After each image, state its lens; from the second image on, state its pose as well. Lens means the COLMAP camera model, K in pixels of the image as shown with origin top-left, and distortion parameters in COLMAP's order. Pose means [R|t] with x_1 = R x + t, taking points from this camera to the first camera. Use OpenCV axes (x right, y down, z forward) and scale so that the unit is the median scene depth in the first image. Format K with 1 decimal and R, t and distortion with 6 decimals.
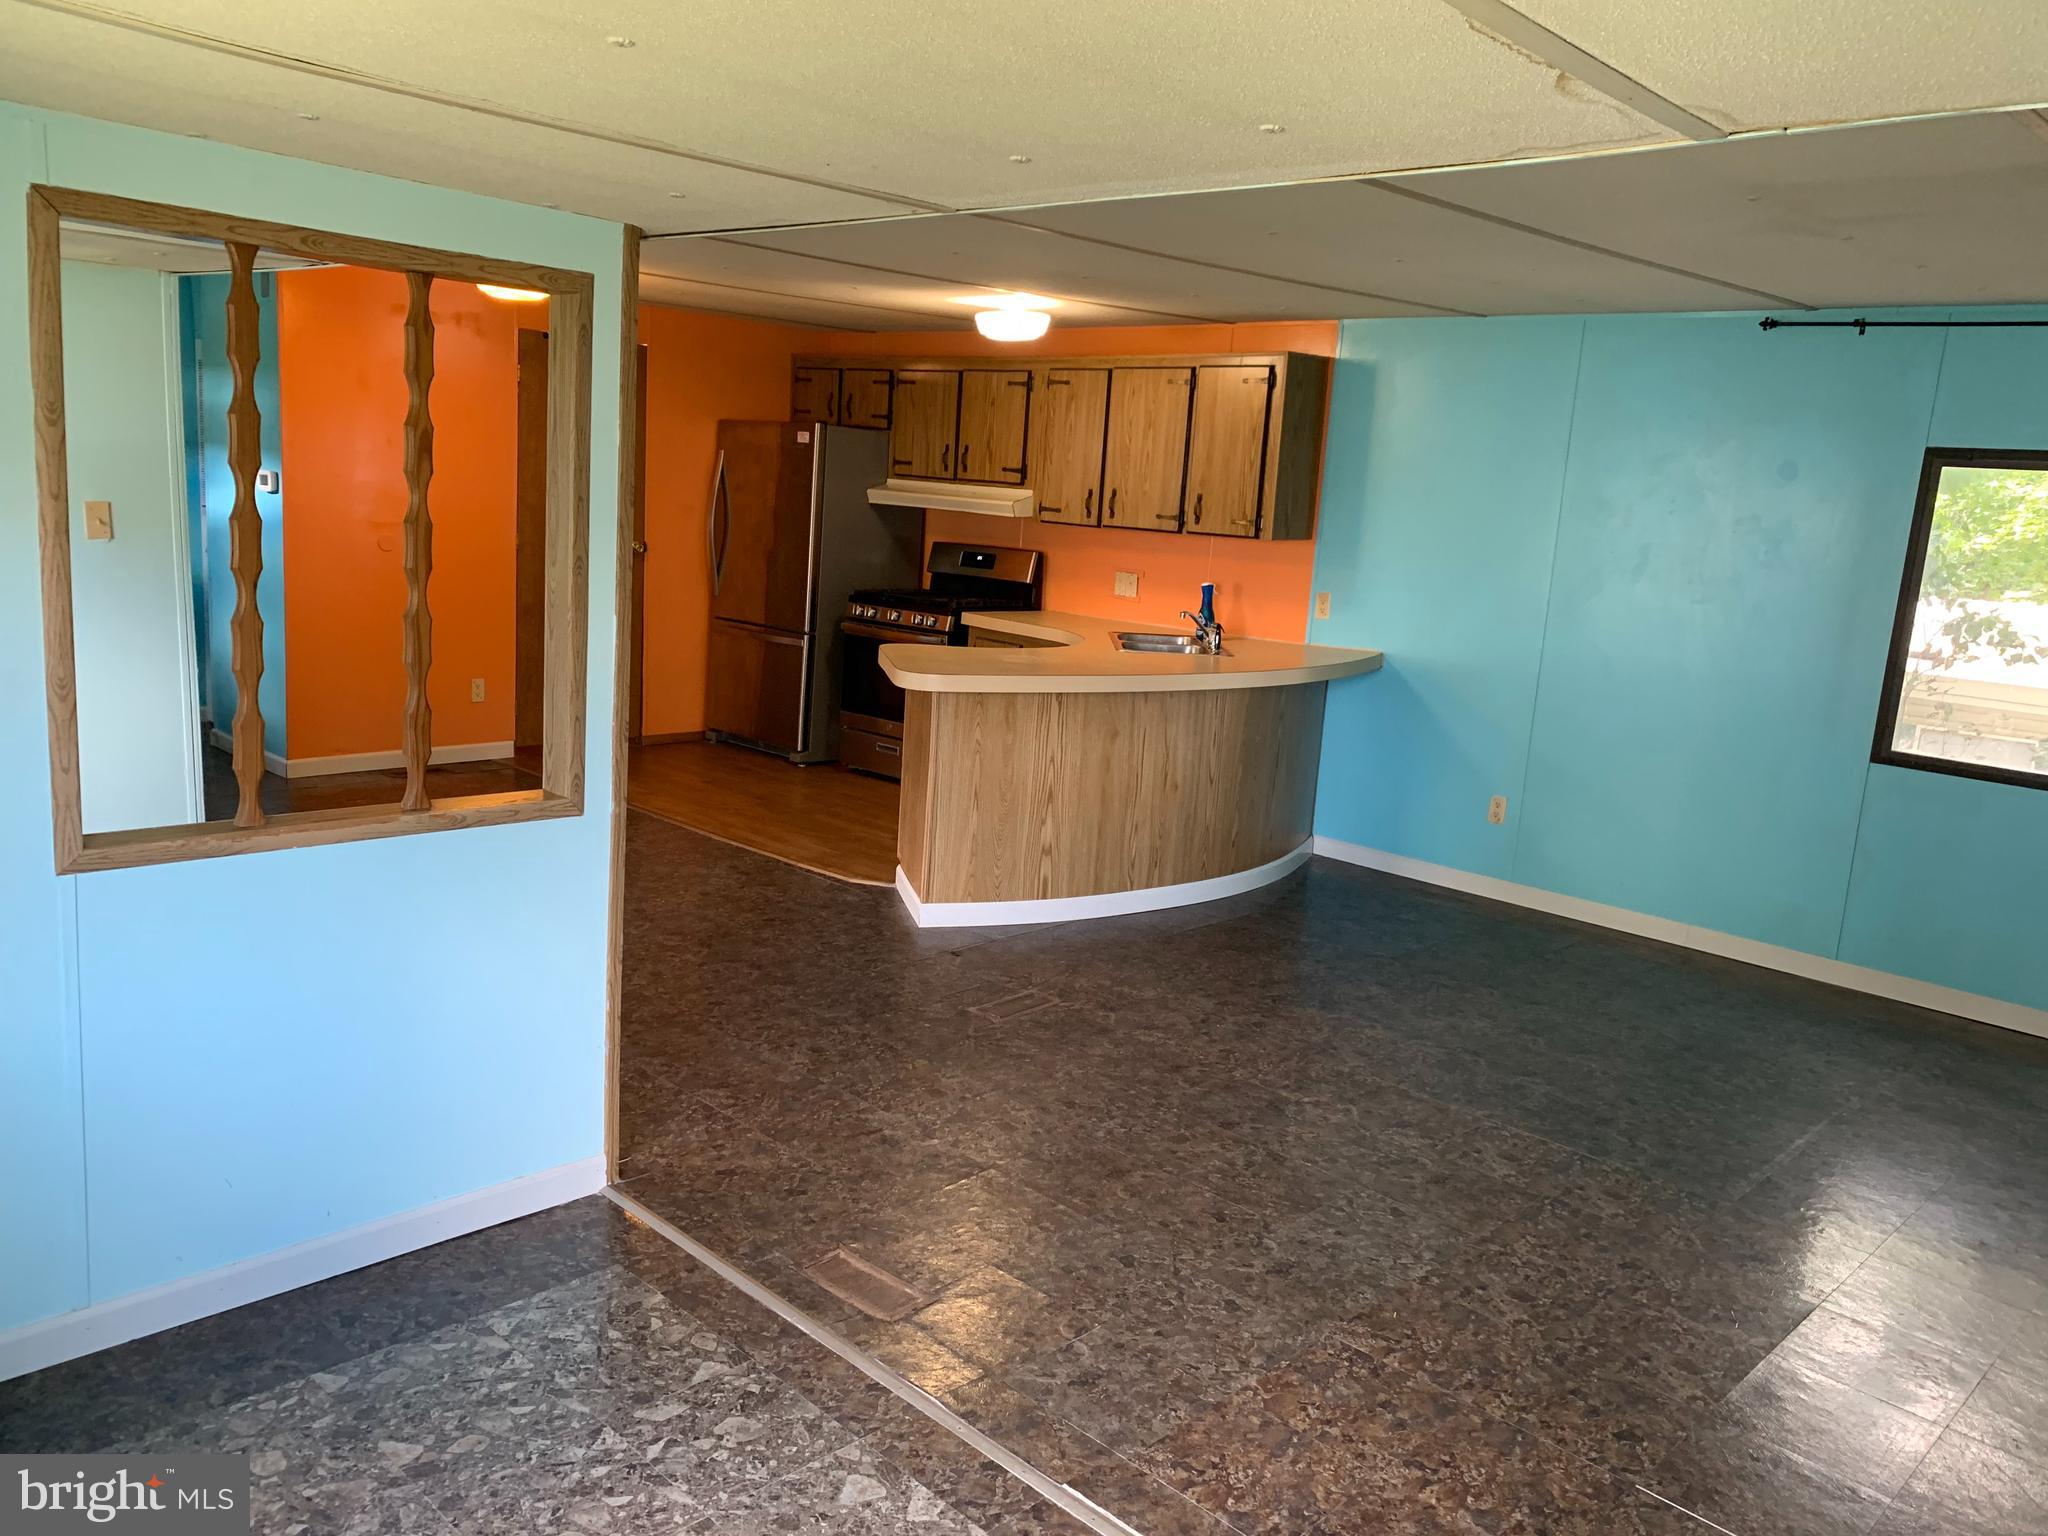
lens RADIAL K [[1573.7, 0, 1011.4], [0, 1573.7, 778.6], [0, 0, 1]] dist [0.041385, -0.020061]
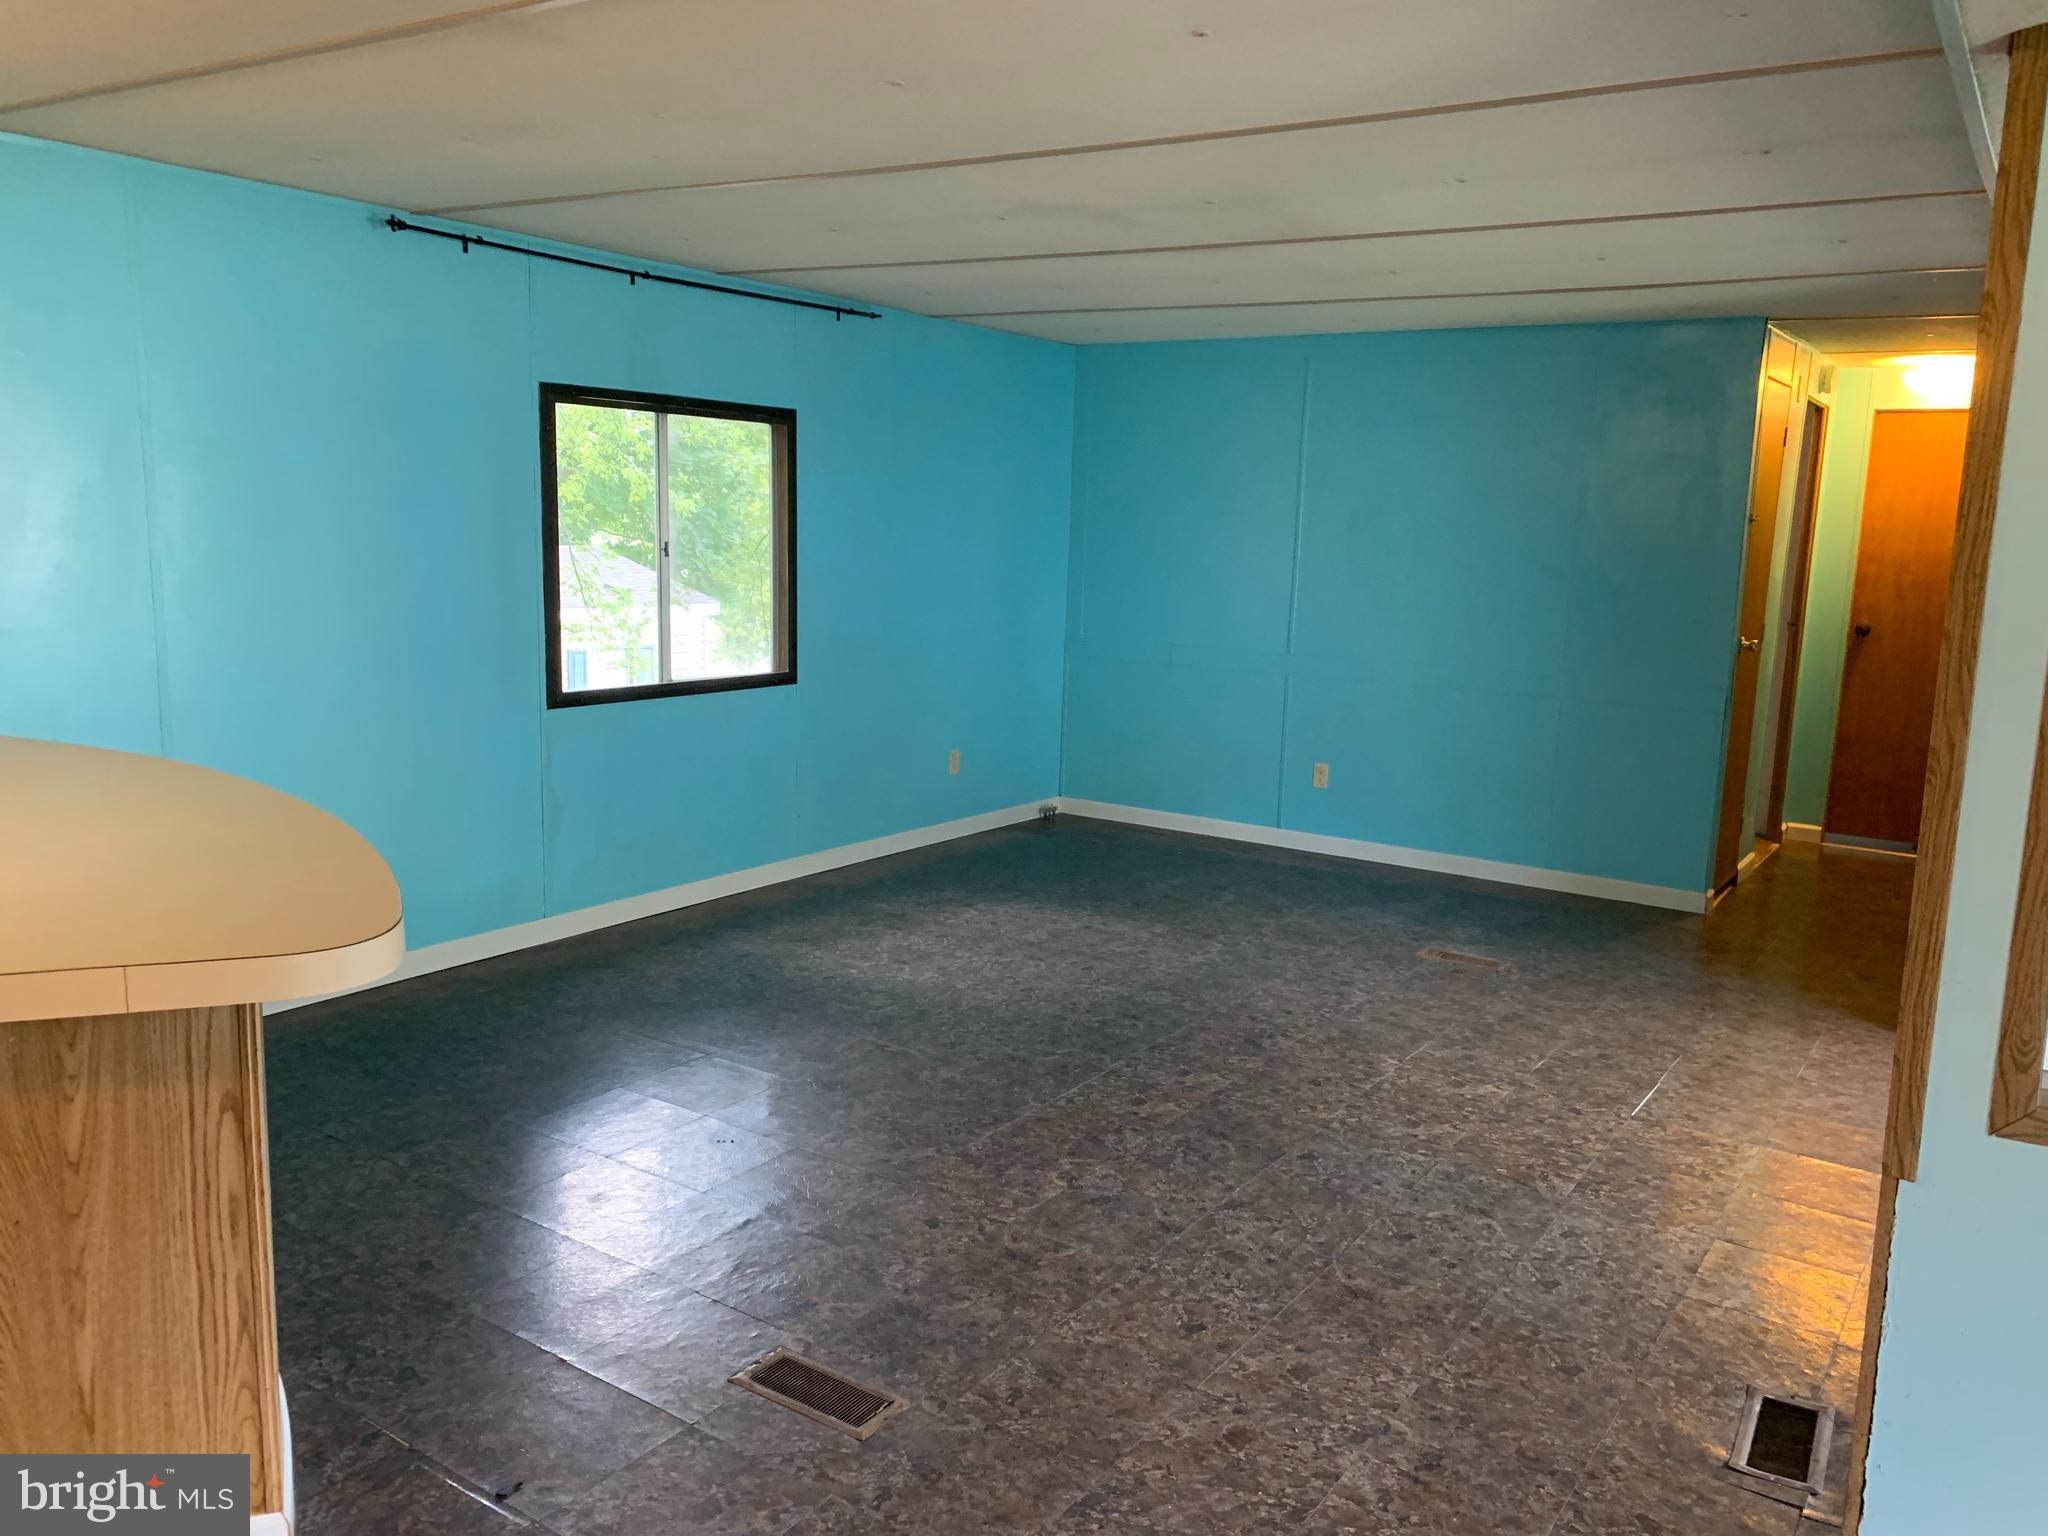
lens RADIAL K [[1573.7, 0, 1026.8], [0, 1573.7, 769.0], [0, 0, 1]] dist [0.041385, -0.020061]
pose [[-0.180638, -0.232619, 0.955645, -0.428599], [0.150339, 0.953681, 0.260558, -0.175691], [-0.971992, 0.190738, -0.137300, 0.822090]]
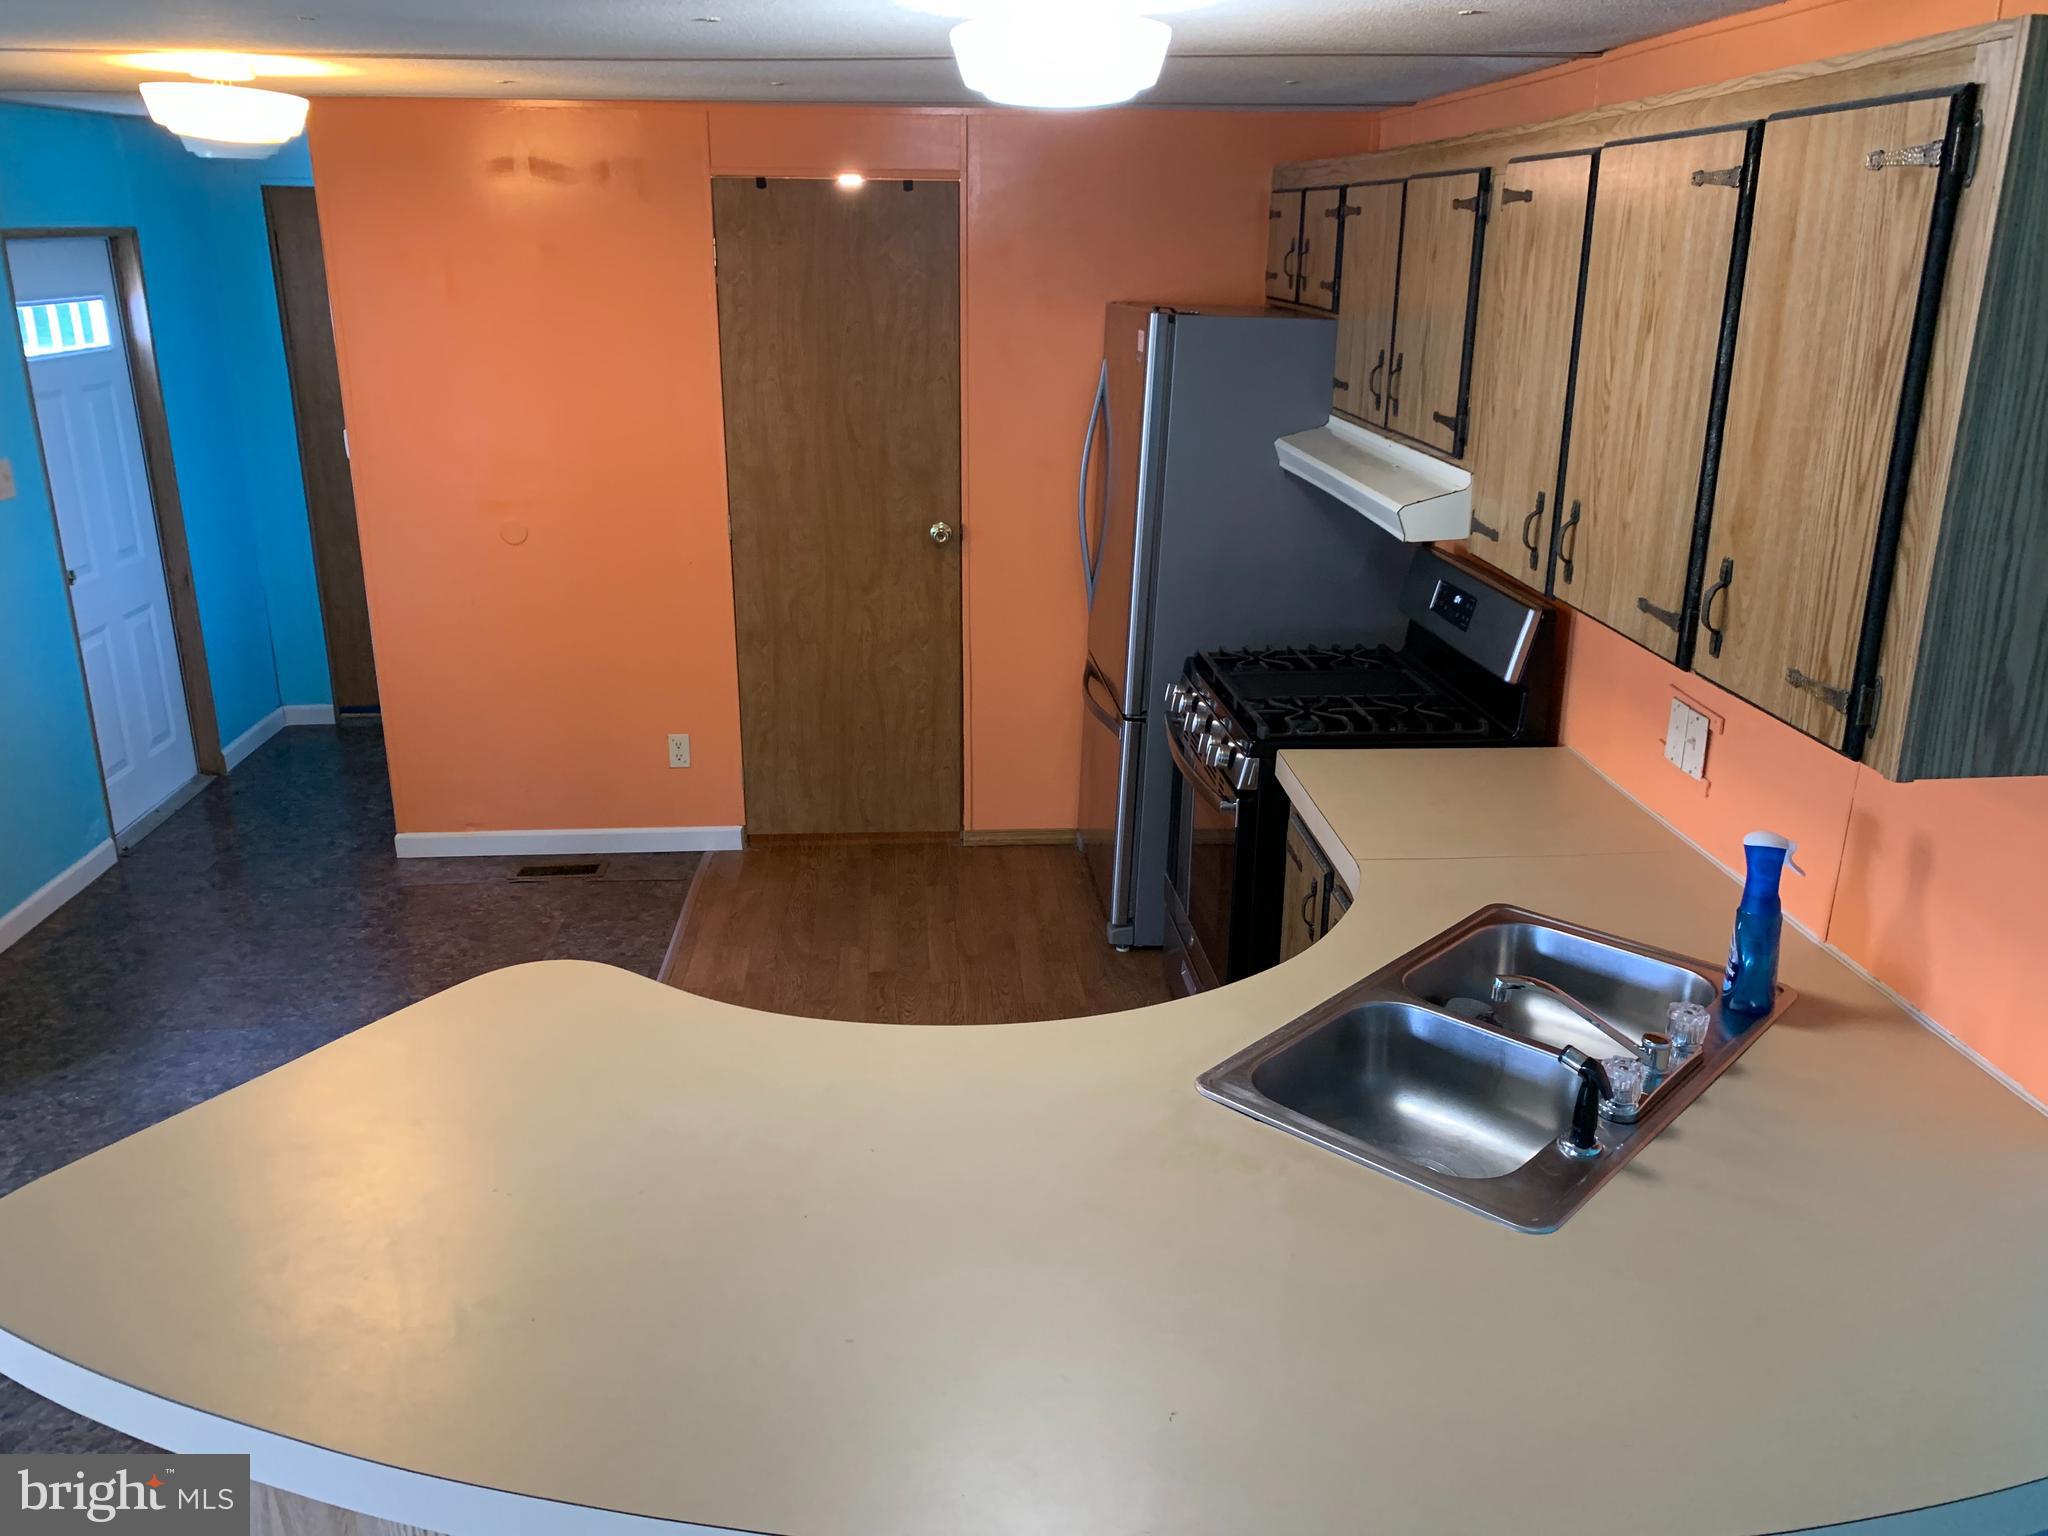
lens RADIAL K [[1573.7, 0, 1028.5], [0, 1573.7, 749.5], [0, 0, 1]] dist [0.041385, -0.020061]
pose [[0.750913, 0.146998, -0.643834, 0.268313], [-0.083088, 0.988195, 0.128714, -0.212049], [0.655154, -0.043158, 0.754262, 0.839425]]
